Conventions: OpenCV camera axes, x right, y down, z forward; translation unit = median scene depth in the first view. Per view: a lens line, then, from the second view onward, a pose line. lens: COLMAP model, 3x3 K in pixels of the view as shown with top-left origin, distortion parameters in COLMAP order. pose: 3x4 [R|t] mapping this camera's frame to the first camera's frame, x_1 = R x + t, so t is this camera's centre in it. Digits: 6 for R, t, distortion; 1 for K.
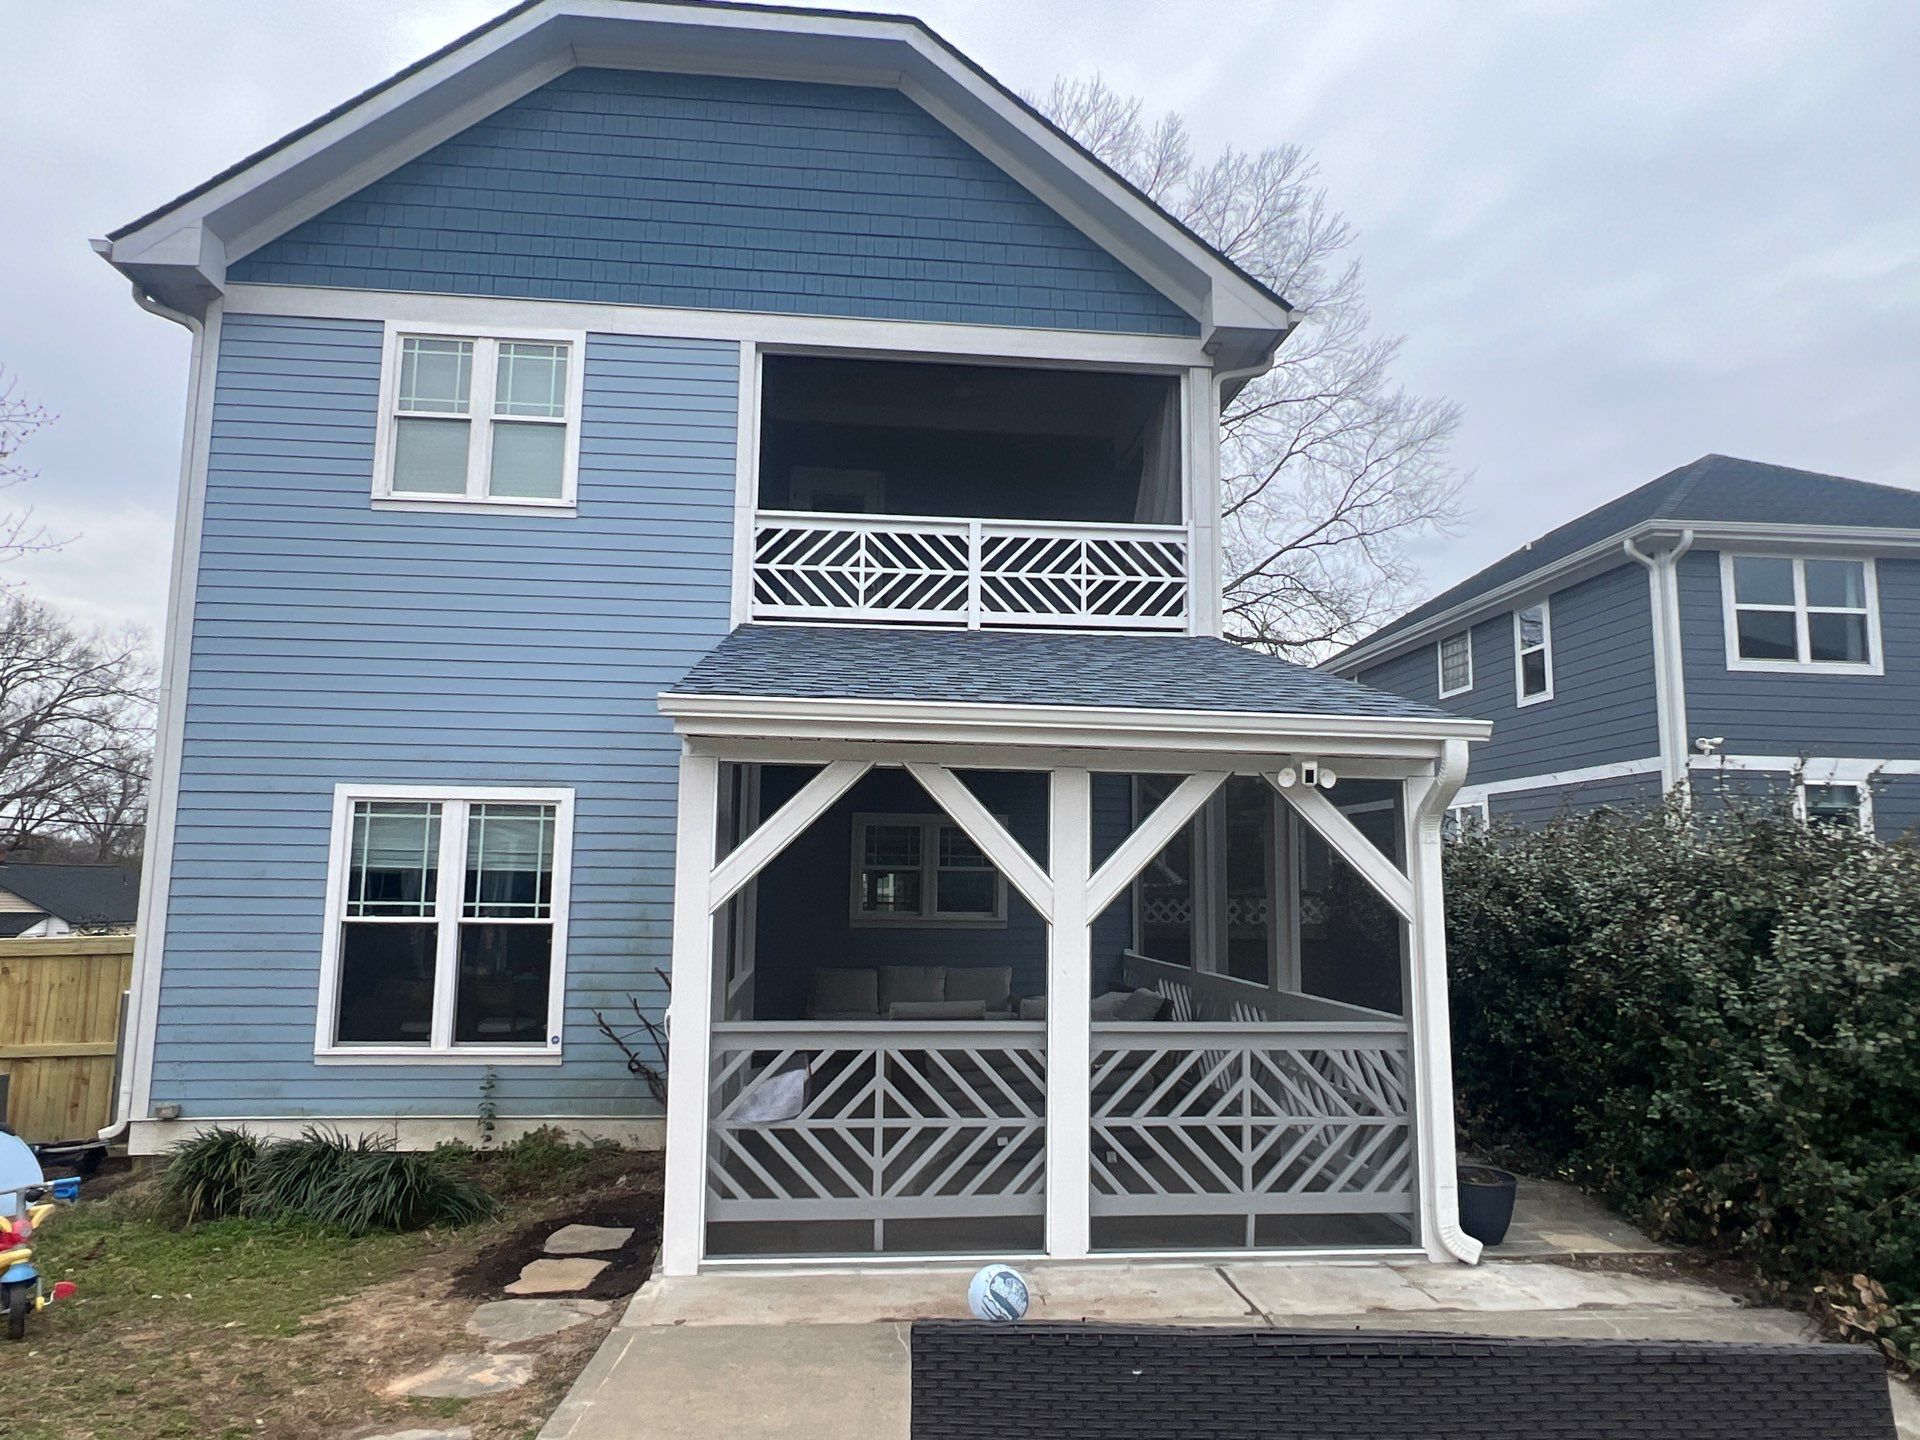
lens RADIAL K [[1259.2, 0, 959.1], [0, 1259.2, 726.7], [0, 0, 1]] dist [0.004576, -0.002857]
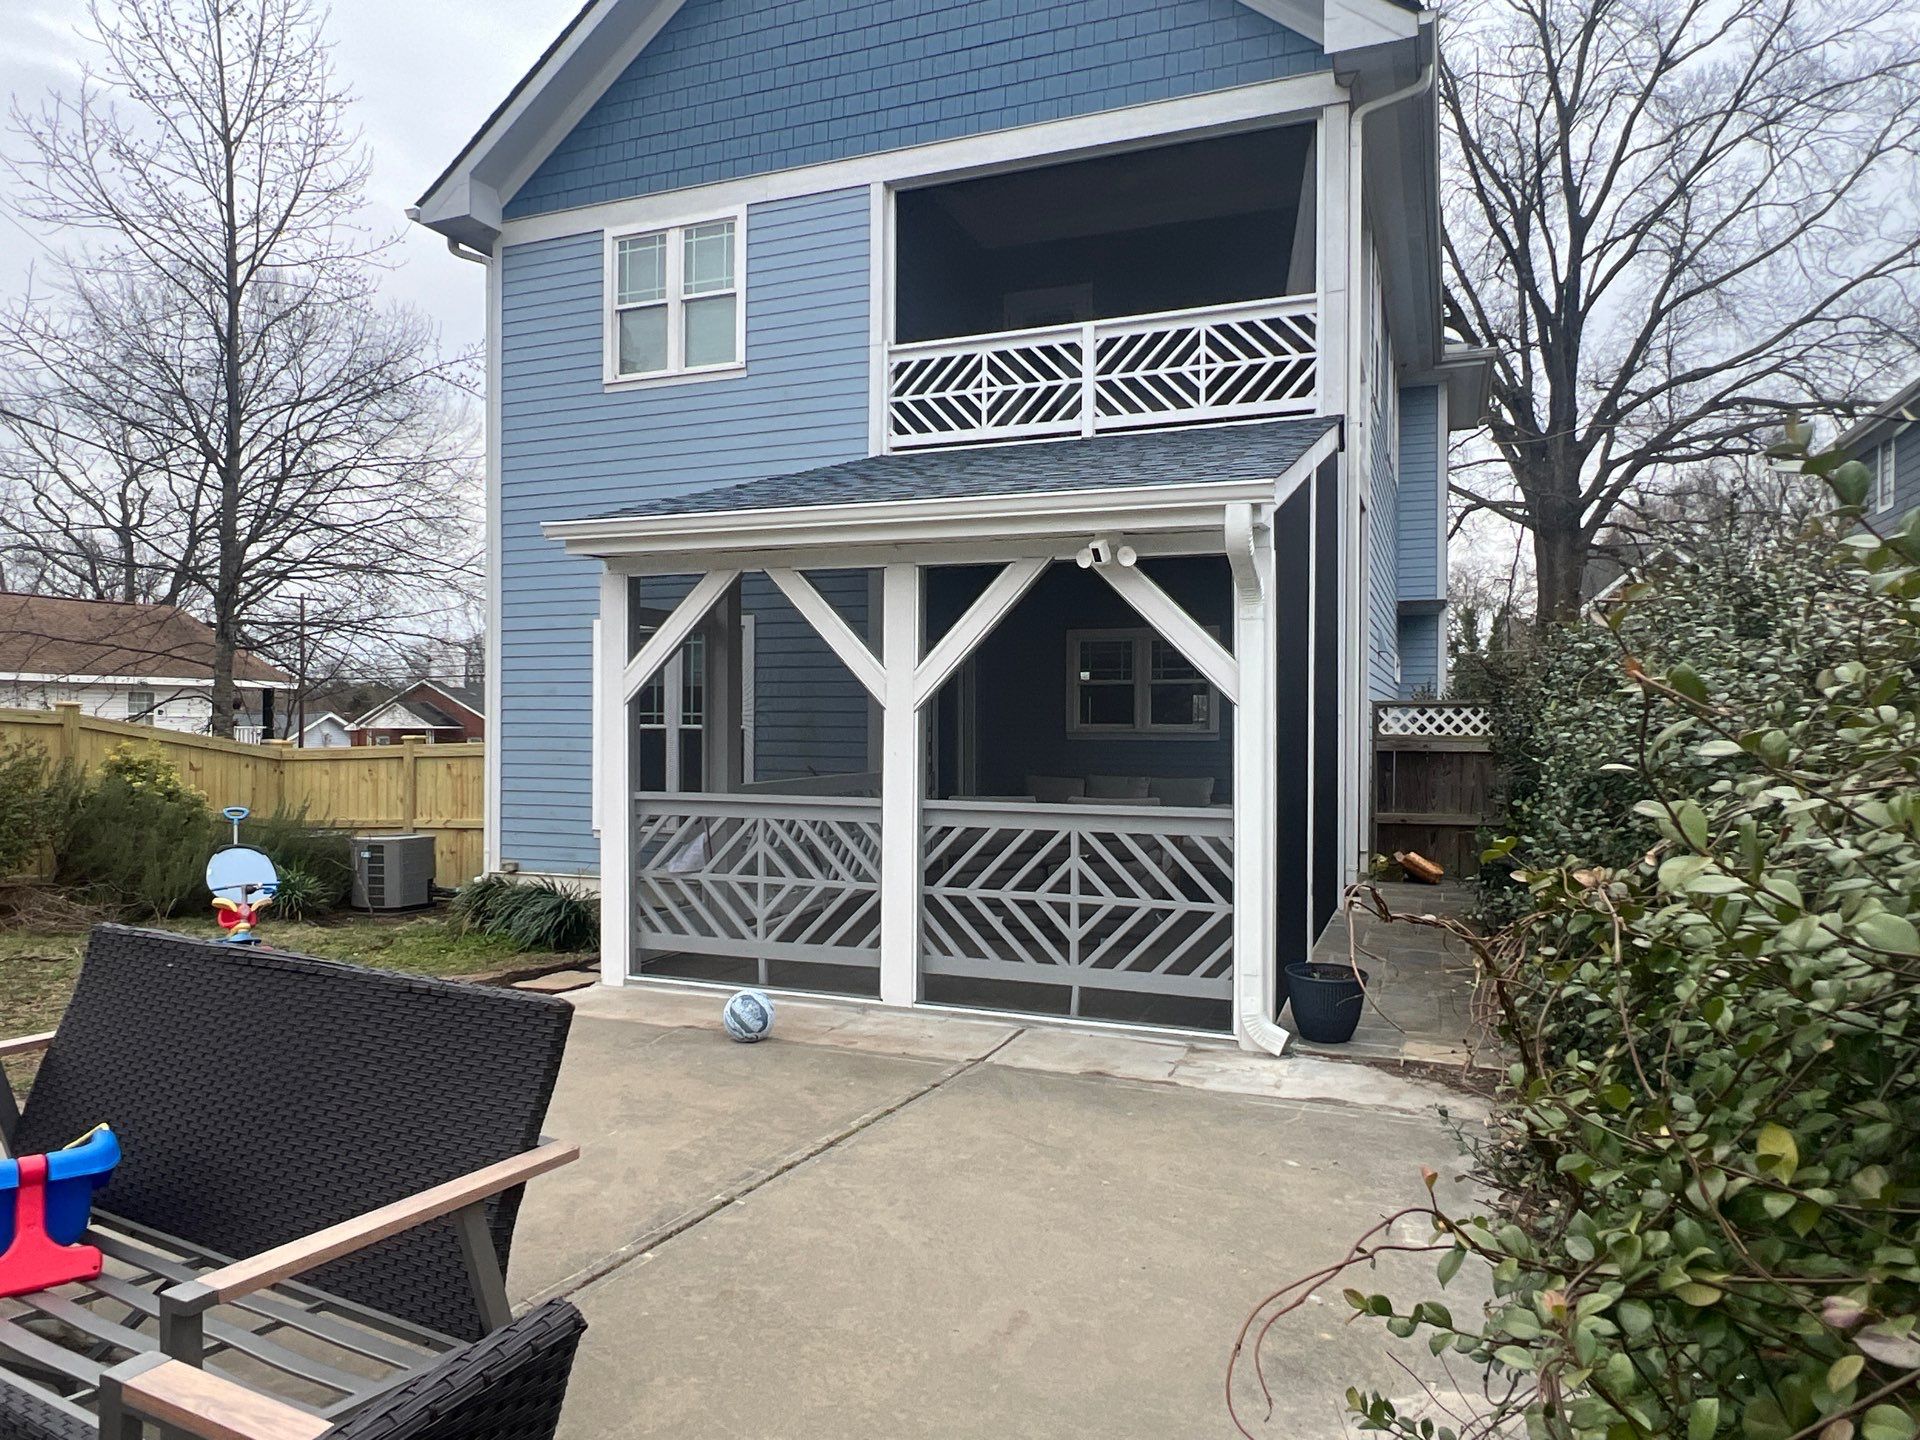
lens RADIAL K [[1259.2, 0, 951.1], [0, 1259.2, 729.6], [0, 0, 1]] dist [0.004576, -0.002857]
pose [[0.883657, -0.005344, -0.468104, 0.386439], [0.064686, 0.991737, 0.110787, 0.035668], [0.463644, -0.128177, 0.876701, 0.046790]]
